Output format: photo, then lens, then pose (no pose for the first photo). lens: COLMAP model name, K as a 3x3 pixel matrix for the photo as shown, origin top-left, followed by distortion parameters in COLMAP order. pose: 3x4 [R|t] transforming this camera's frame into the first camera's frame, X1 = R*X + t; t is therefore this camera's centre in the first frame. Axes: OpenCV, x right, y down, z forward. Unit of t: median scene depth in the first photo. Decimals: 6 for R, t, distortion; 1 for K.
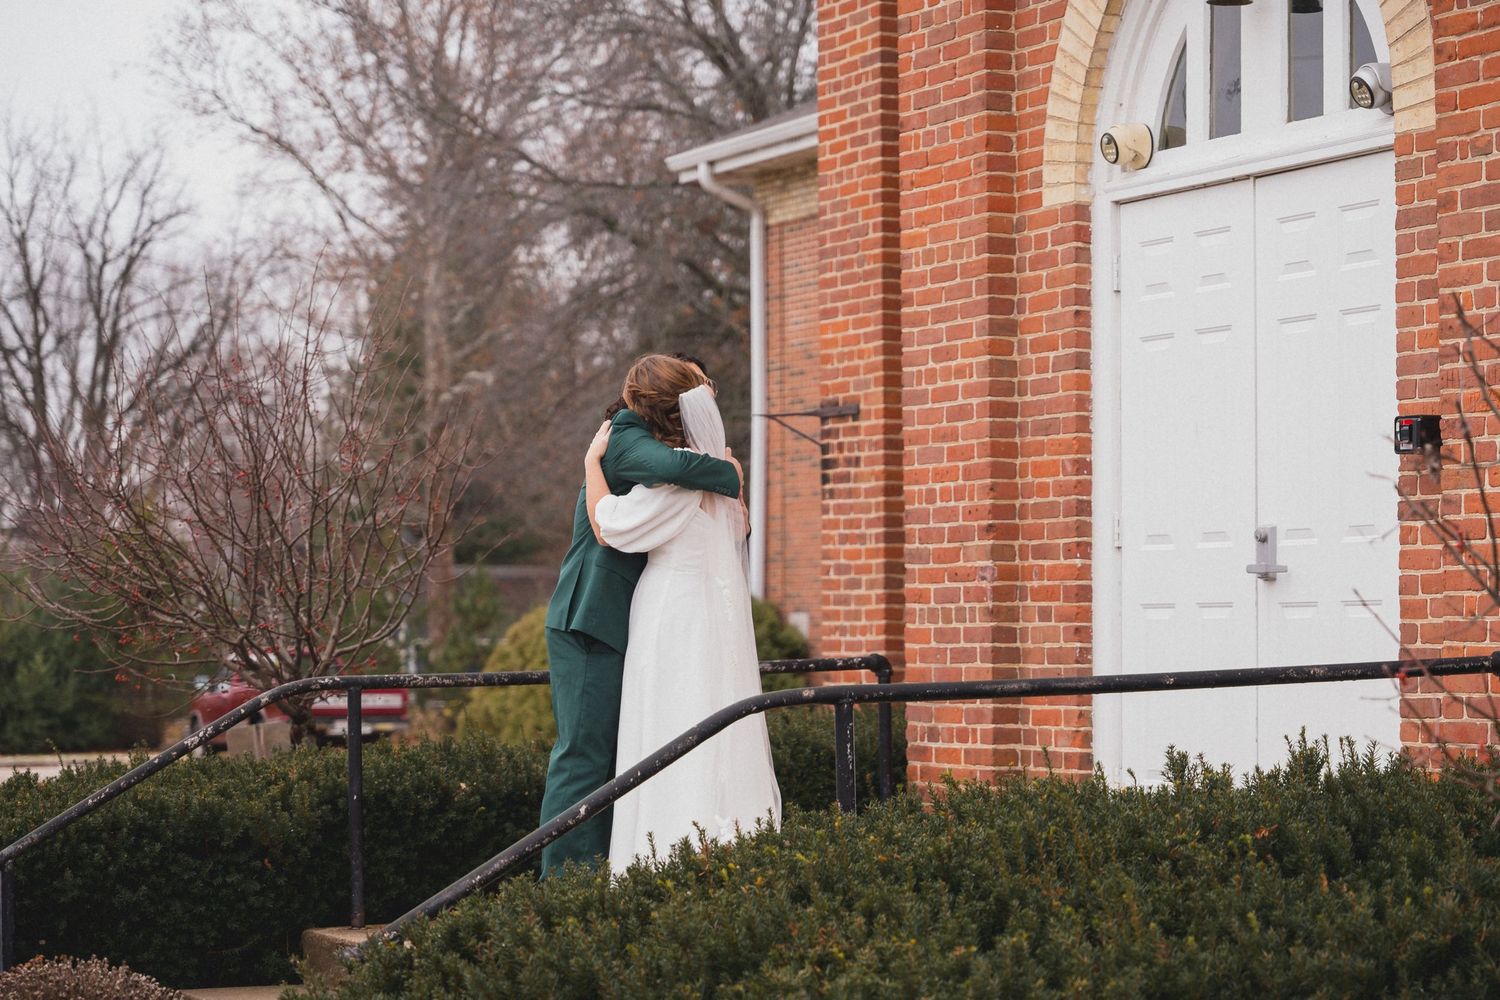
lens RADIAL K [[3816.8, 0, 750.0], [0, 3816.8, 500.0], [0, 0, 1]] dist [-0.119263, -0.421996]
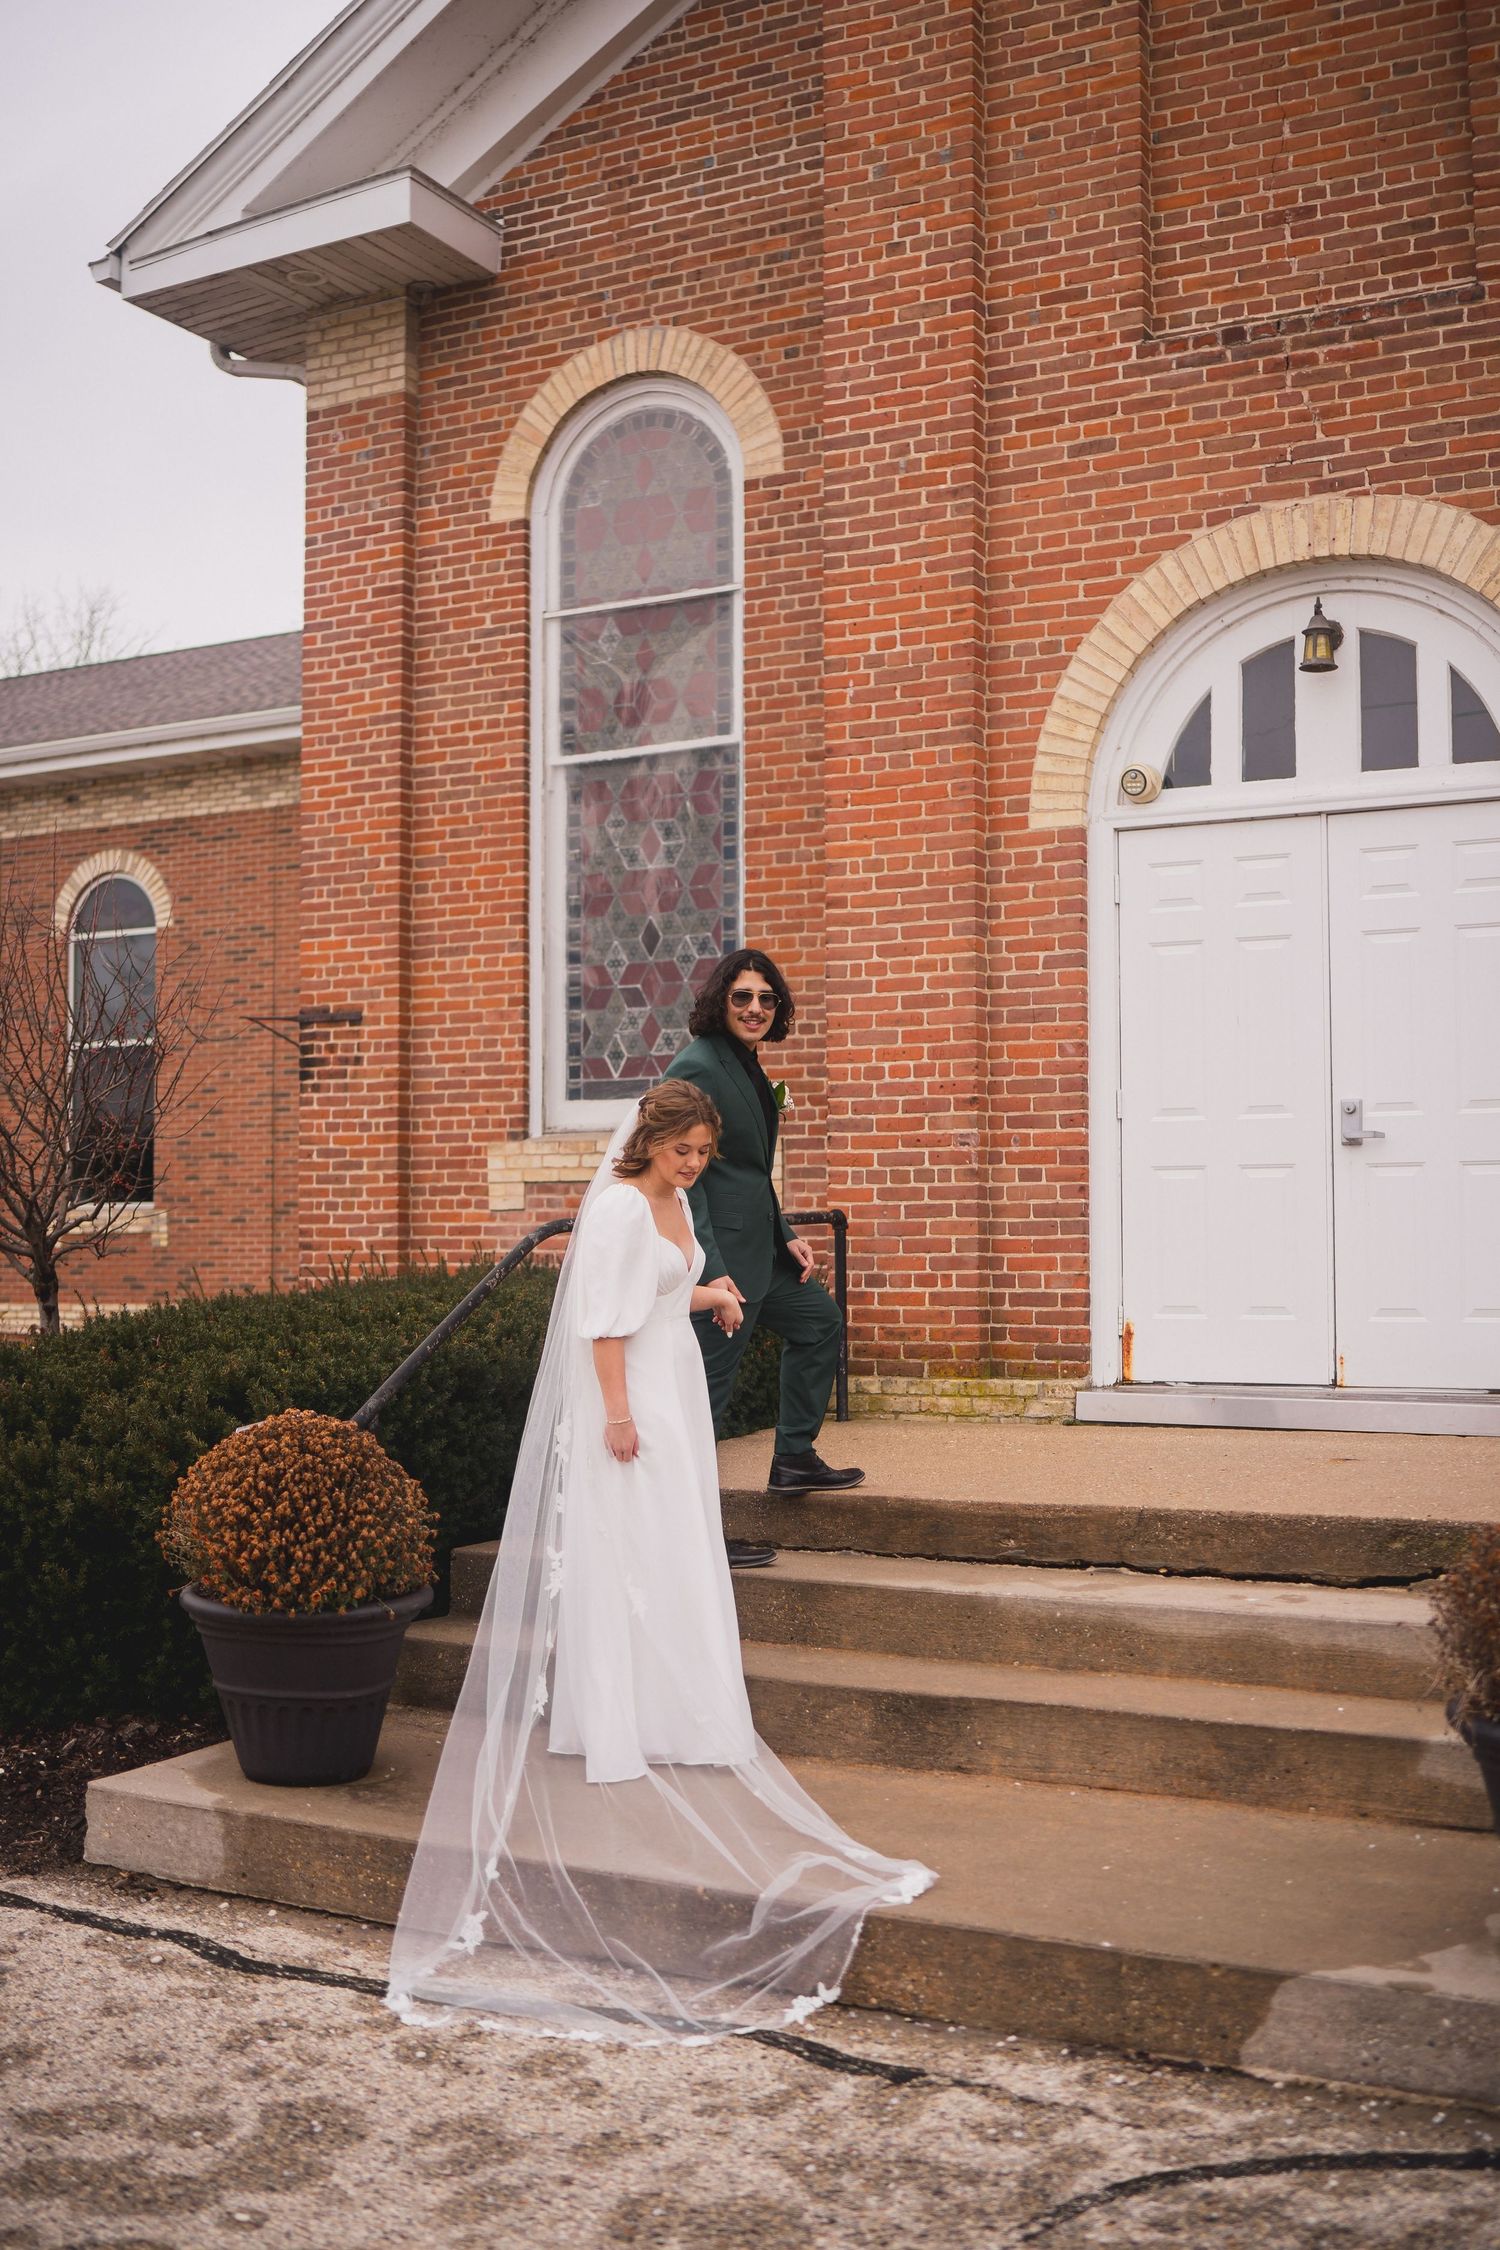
lens RADIAL K [[2426.1, 0, 750.0], [0, 2426.1, 1125.0], [0, 0, 1]] dist [-0.070787, -0.002181]
pose [[0.794078, 0.035798, 0.606760, -0.425078], [-0.023711, 0.999329, -0.027928, 0.035893], [-0.607353, 0.007790, 0.794394, 0.443515]]
